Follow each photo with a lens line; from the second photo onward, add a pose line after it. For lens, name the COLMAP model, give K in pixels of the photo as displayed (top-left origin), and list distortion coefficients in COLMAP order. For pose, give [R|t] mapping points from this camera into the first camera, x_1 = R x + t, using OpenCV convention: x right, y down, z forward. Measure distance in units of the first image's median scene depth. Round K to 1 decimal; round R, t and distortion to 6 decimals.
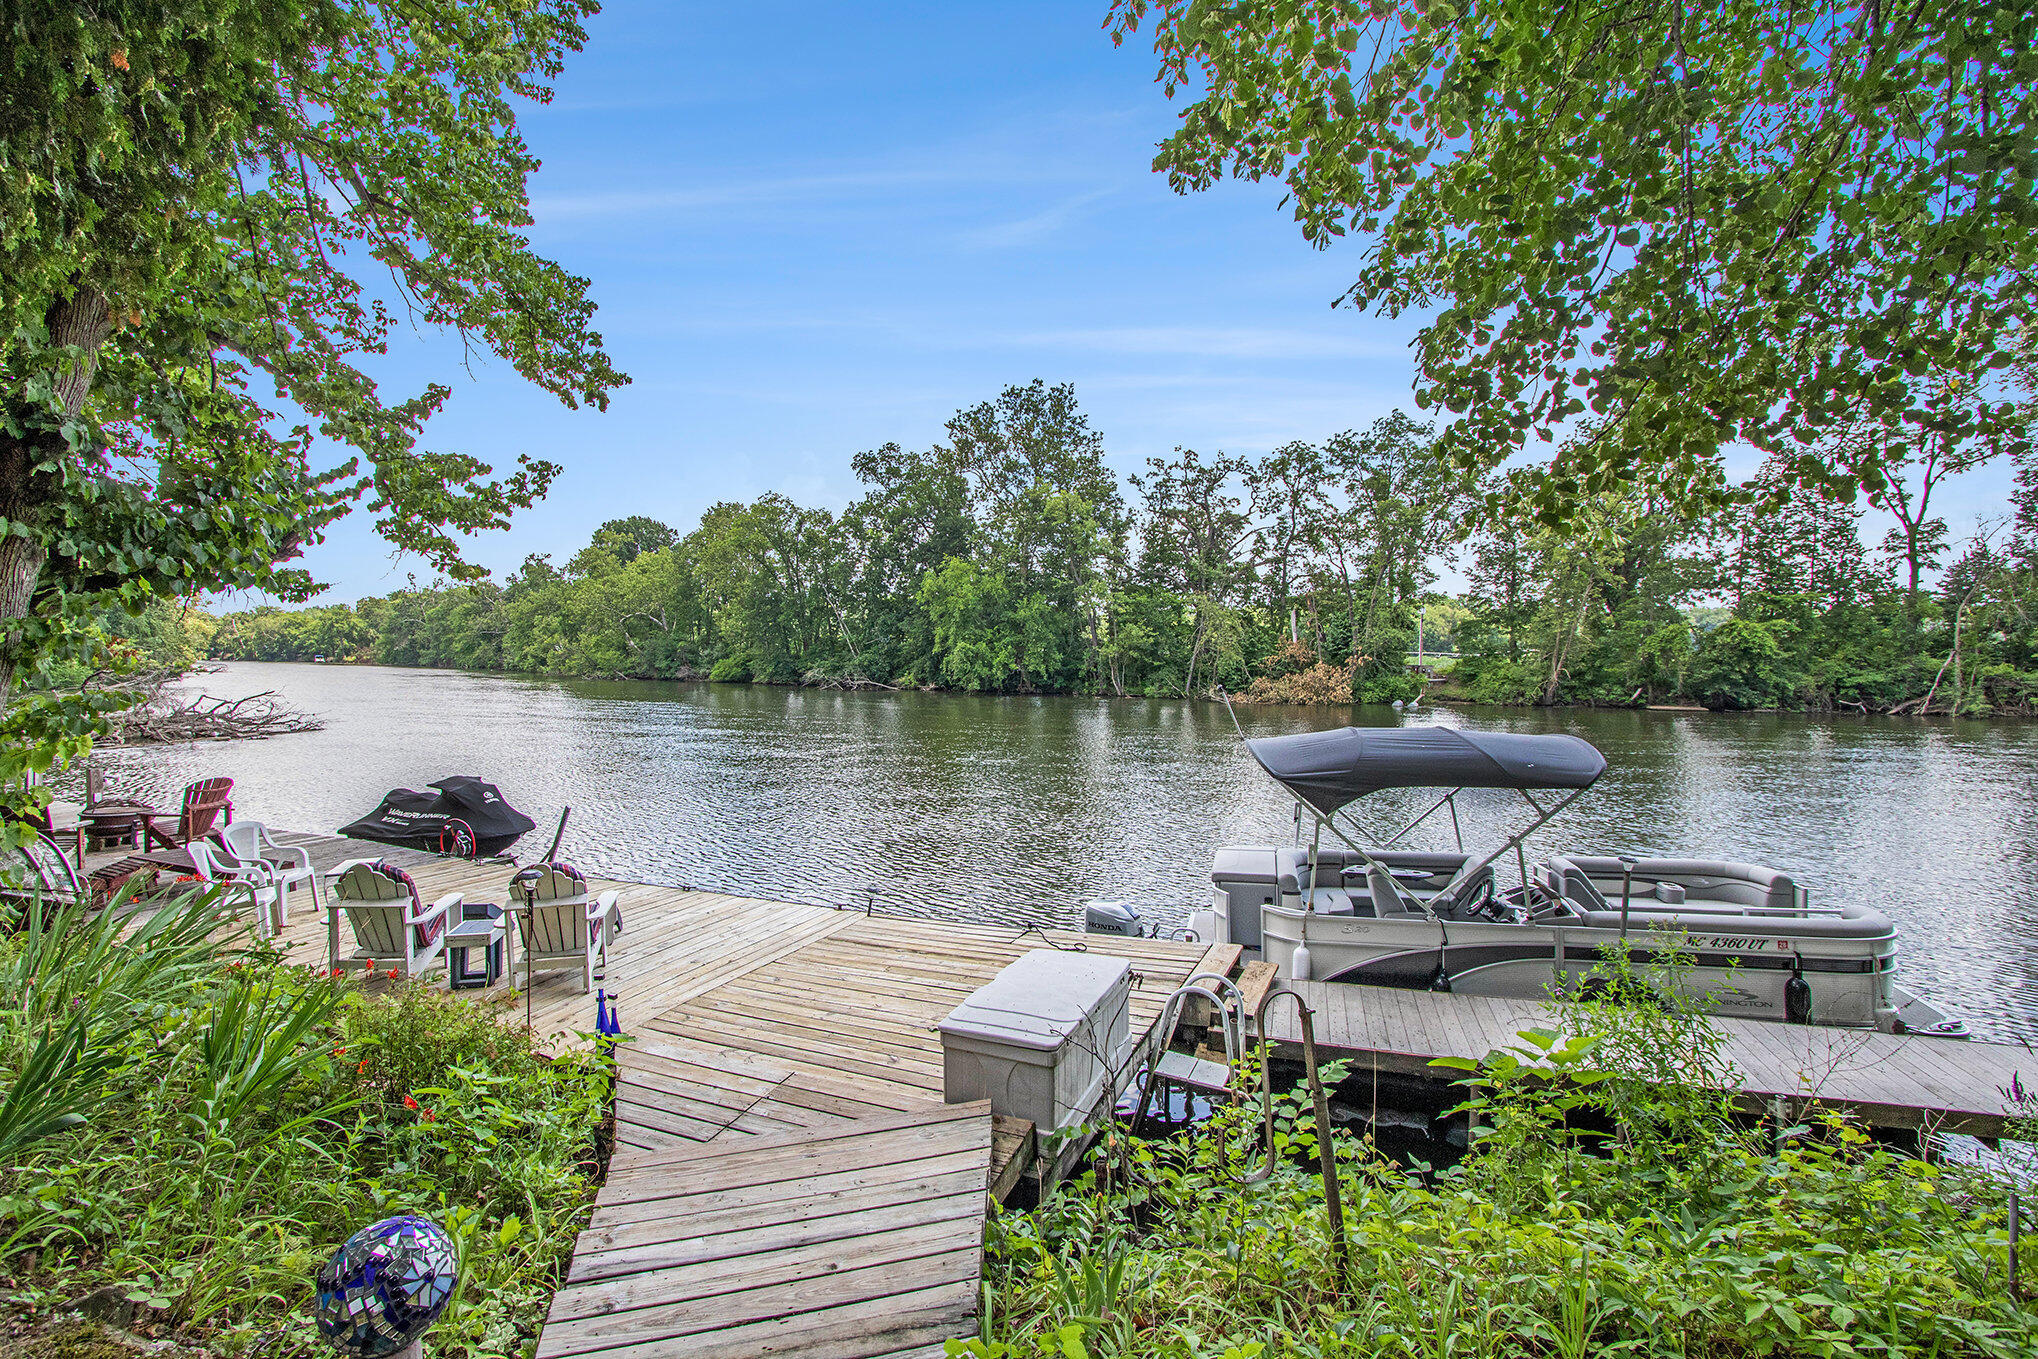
lens RADIAL K [[922.6, 0, 993.7], [0, 922.6, 669.7], [0, 0, 1]] dist [0.002214, 0.000676]
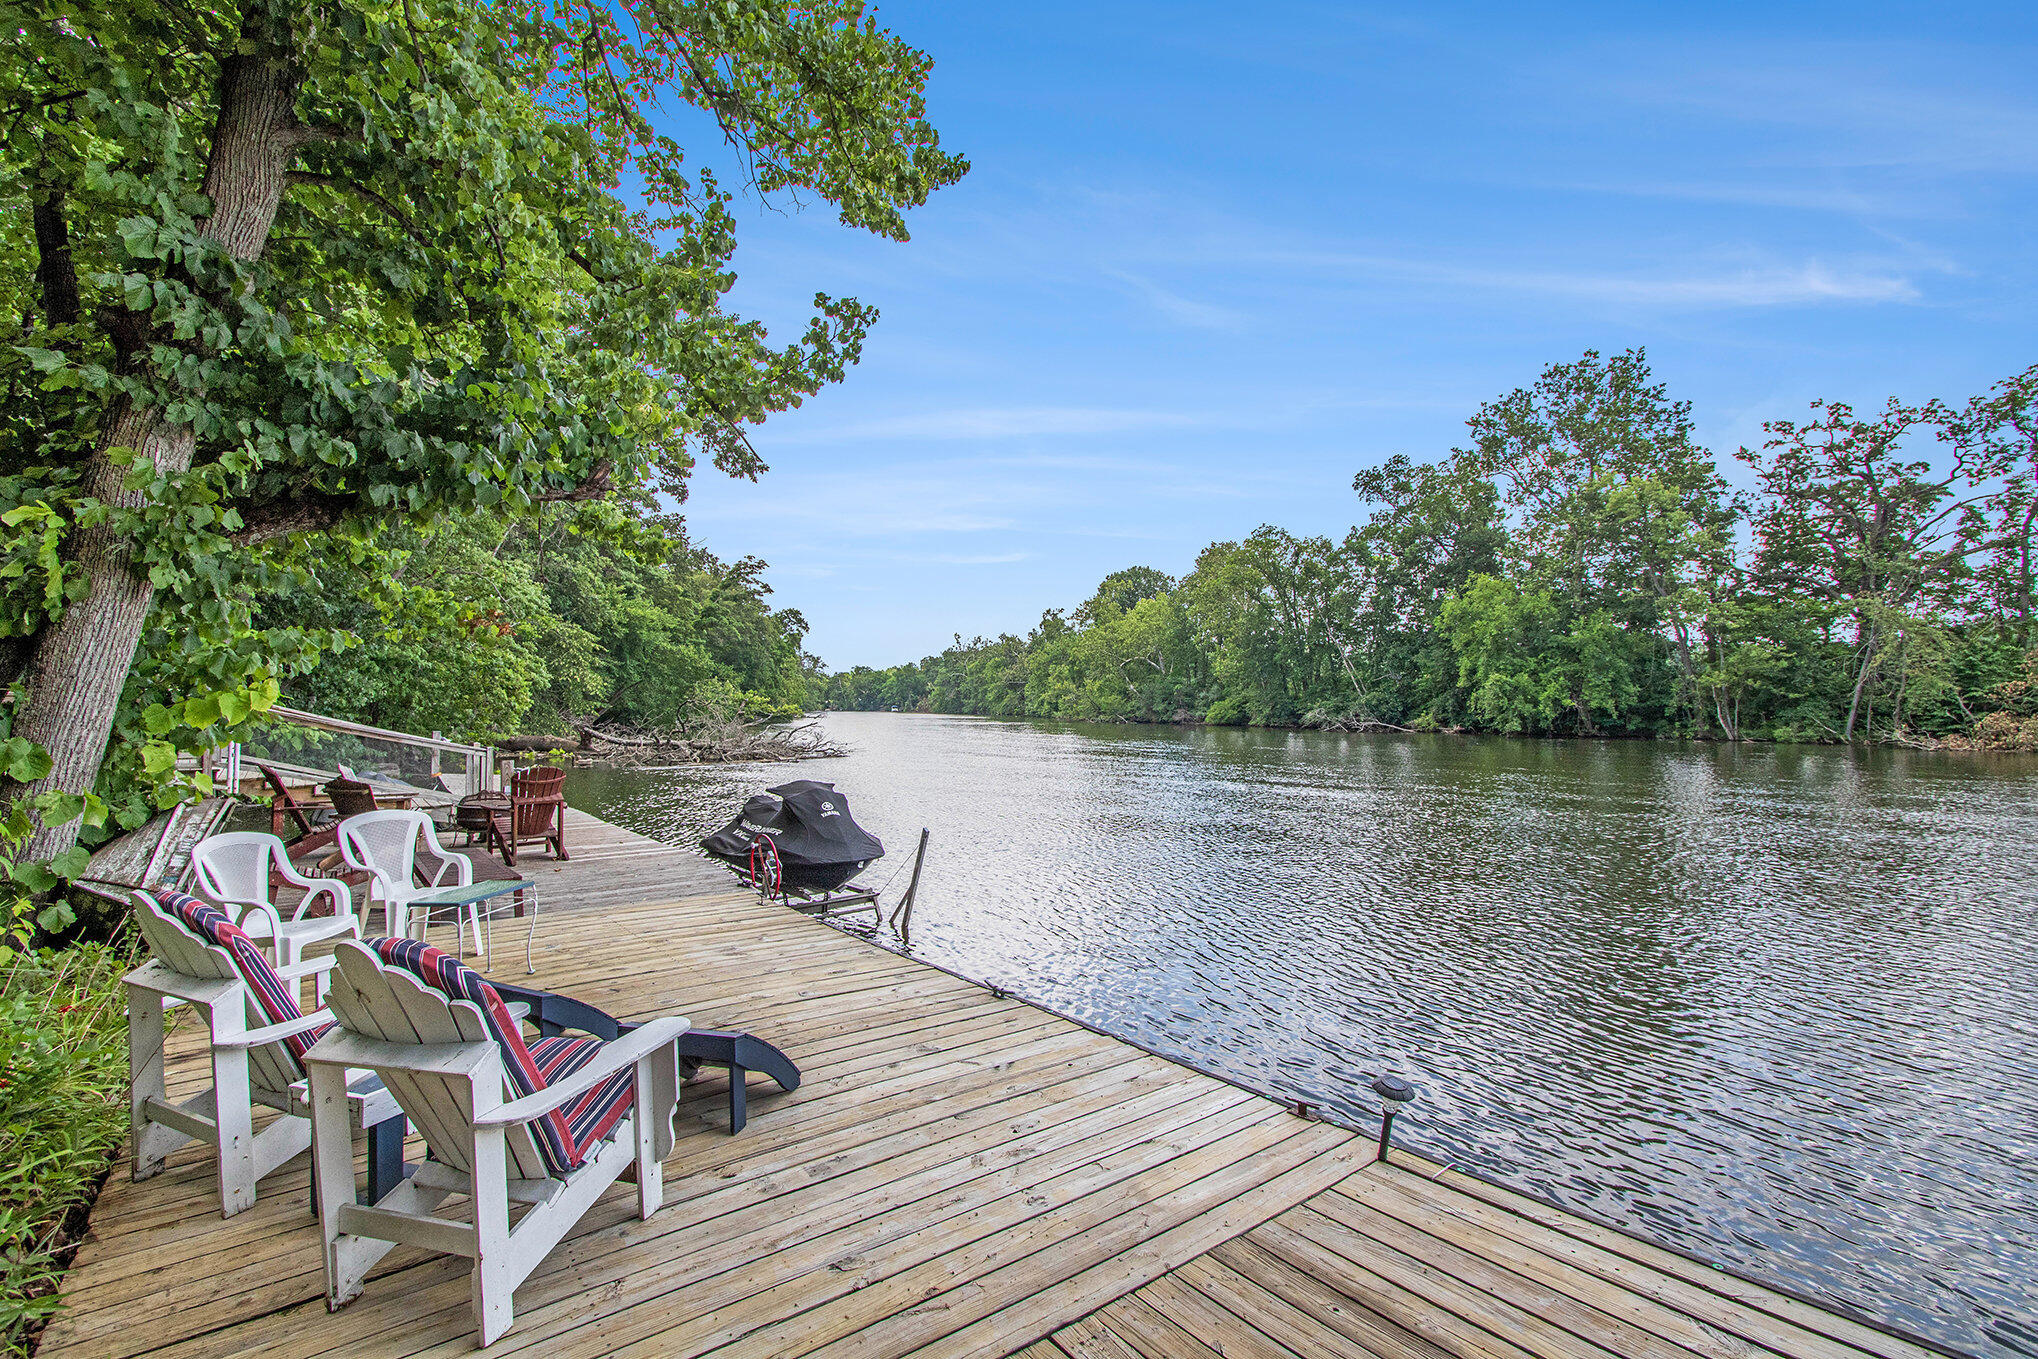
lens RADIAL K [[911.4, 0, 1024.0], [0, 911.4, 682.0], [0, 0, 1]] dist [-0.009122, 0.000668]
pose [[0.875039, -0.024075, -0.483453, -0.009126], [0.003232, 0.999031, -0.043901, 0.010836], [0.484041, 0.036852, 0.874269, 0.068513]]
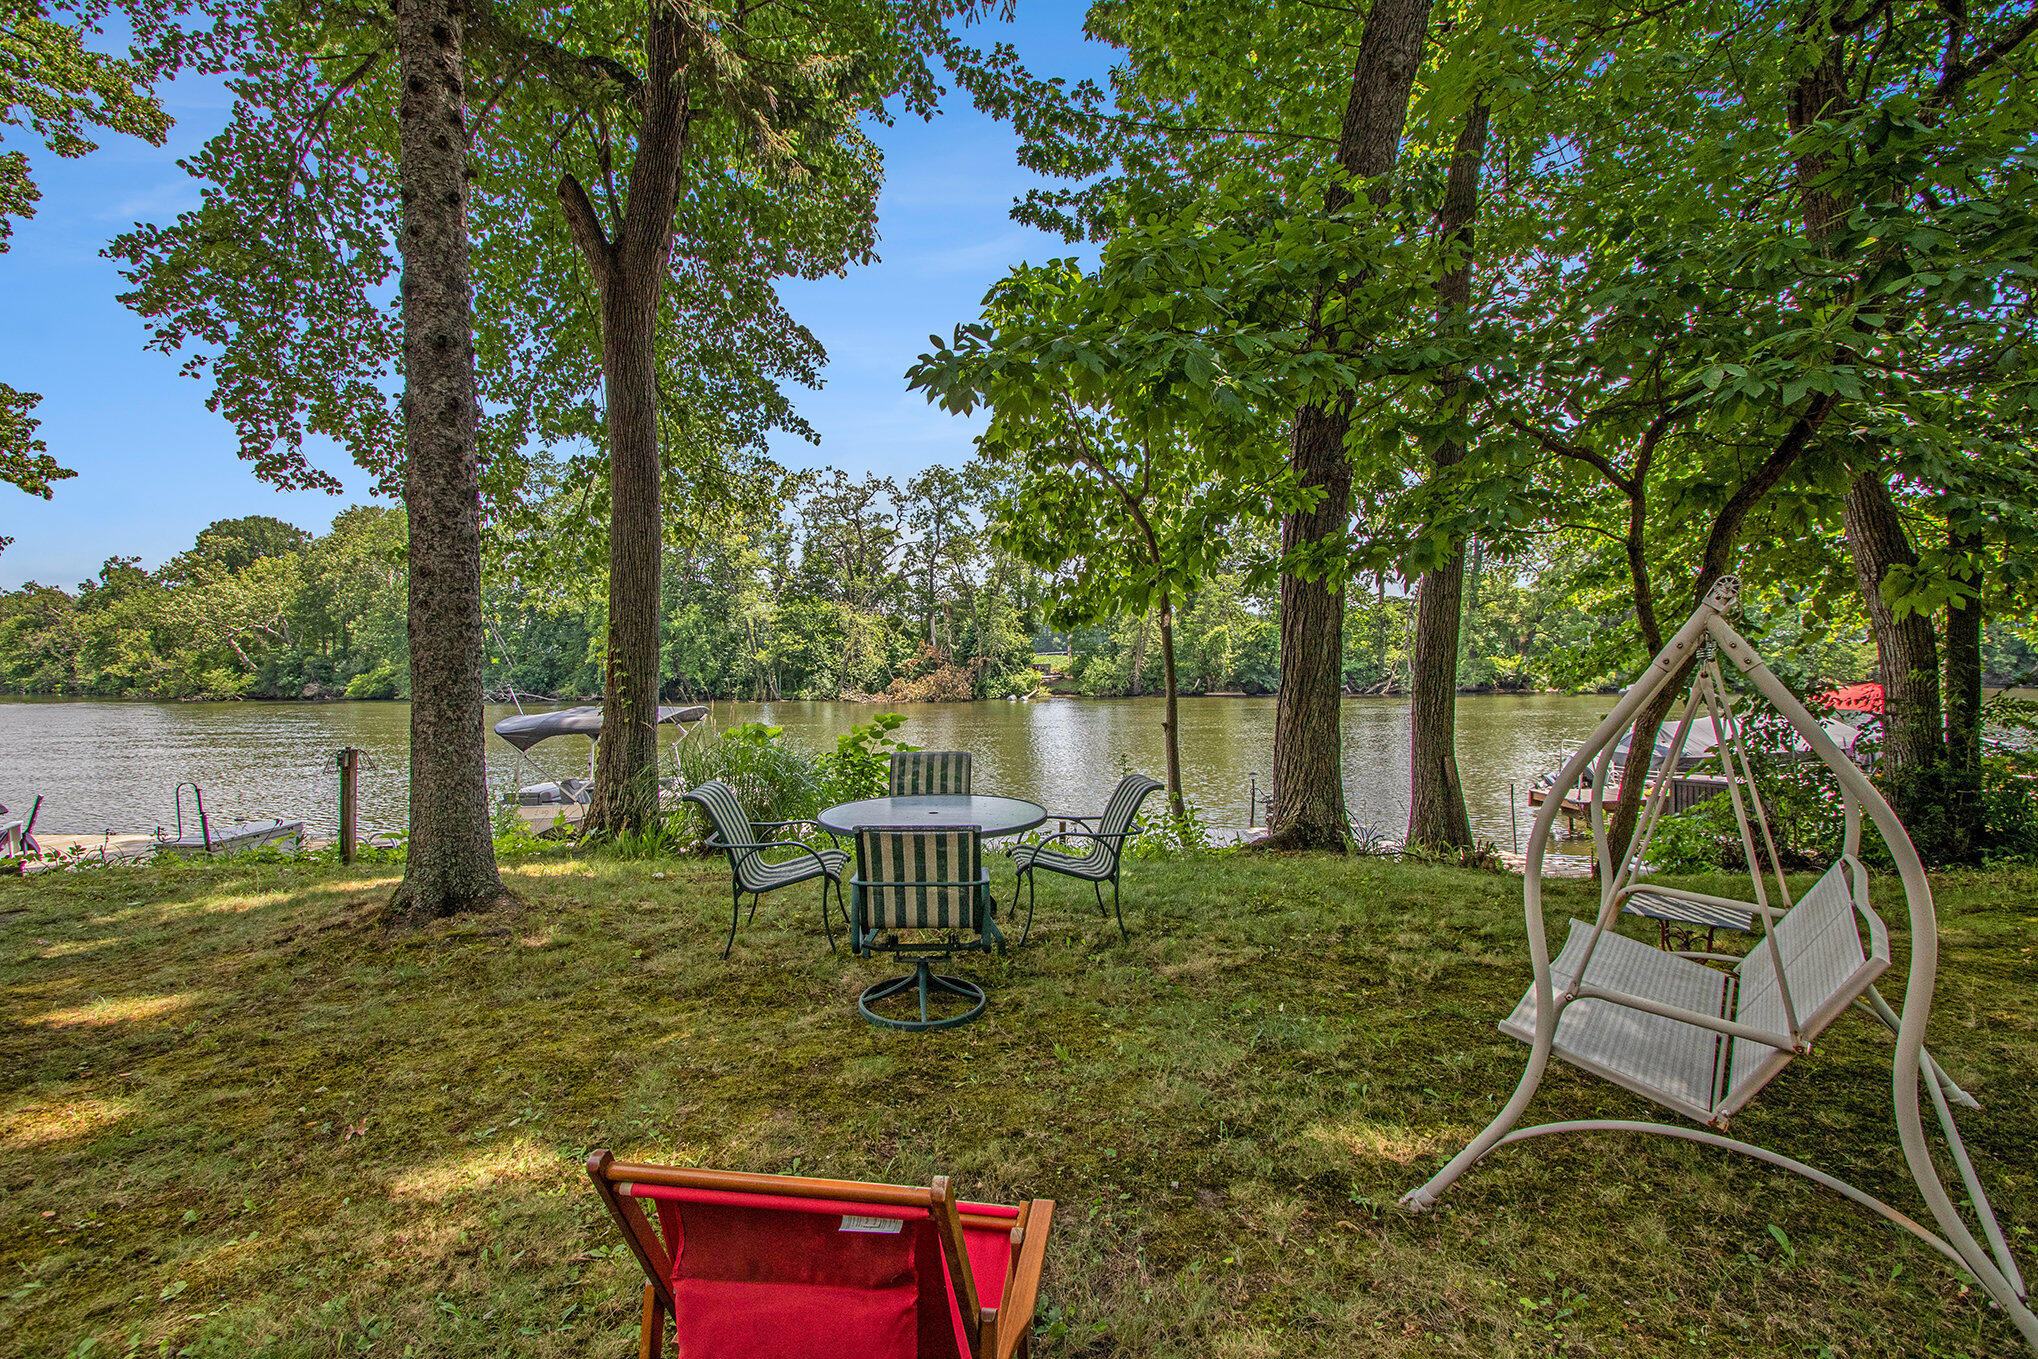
lens RADIAL K [[938.7, 0, 1005.7], [0, 938.7, 685.6], [0, 0, 1]] dist [-0.014006, 0.000822]
pose [[0.959167, -0.030382, 0.281202, 0.079669], [0.026732, 0.999501, 0.016809, 0.001154], [-0.281573, -0.008605, 0.959501, -0.104440]]
